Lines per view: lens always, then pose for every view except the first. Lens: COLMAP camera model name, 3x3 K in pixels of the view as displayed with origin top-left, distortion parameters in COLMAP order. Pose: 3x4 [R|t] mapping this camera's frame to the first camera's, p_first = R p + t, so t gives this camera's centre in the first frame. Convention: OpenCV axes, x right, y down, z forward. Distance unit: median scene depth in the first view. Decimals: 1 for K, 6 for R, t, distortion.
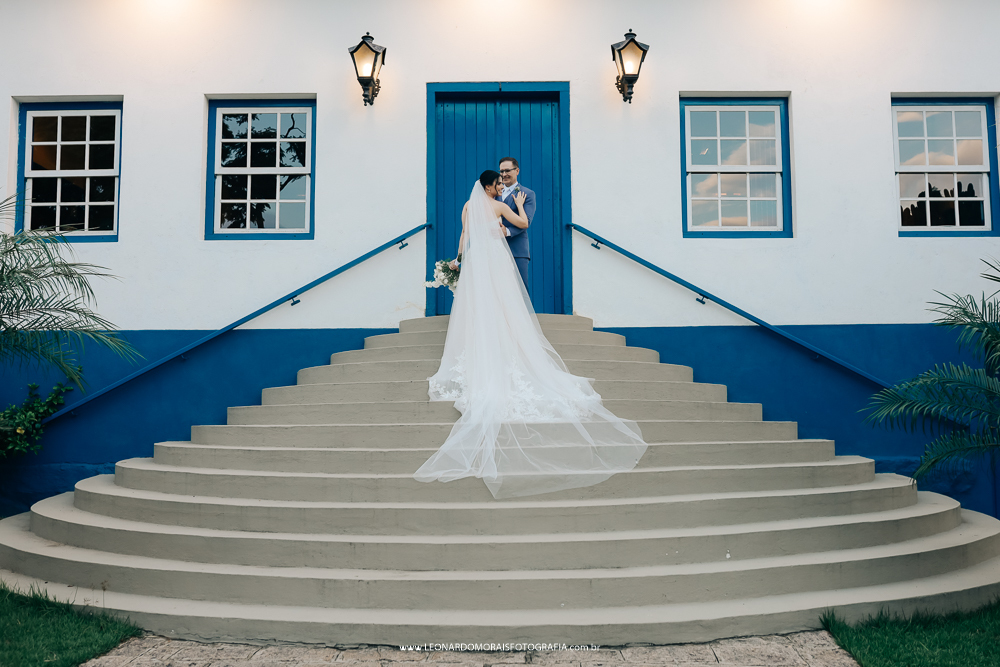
lens RADIAL K [[950.3, 0, 497.1], [0, 950.3, 351.8], [0, 0, 1]] dist [-0.059055, 0.095338]
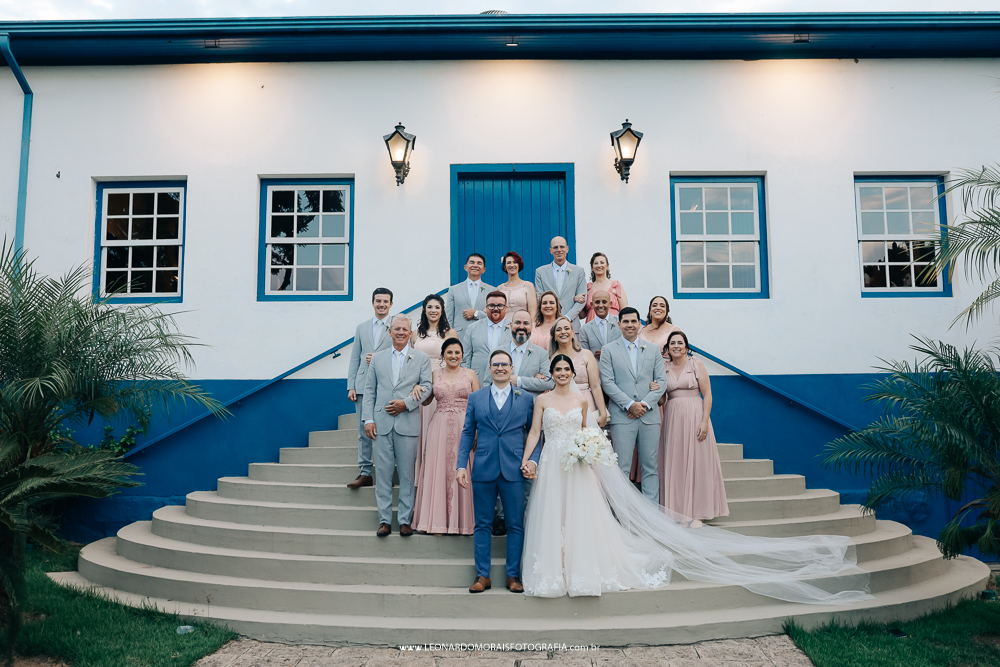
lens RADIAL K [[1005.2, 0, 478.5], [0, 1005.2, 336.3], [0, 0, 1]] dist [-0.064151, 0.145588]
pose [[0.999980, -0.001350, -0.006118, -0.033631], [0.001173, 0.999584, -0.028808, -0.040679], [0.006154, 0.028800, 0.999566, -0.220525]]
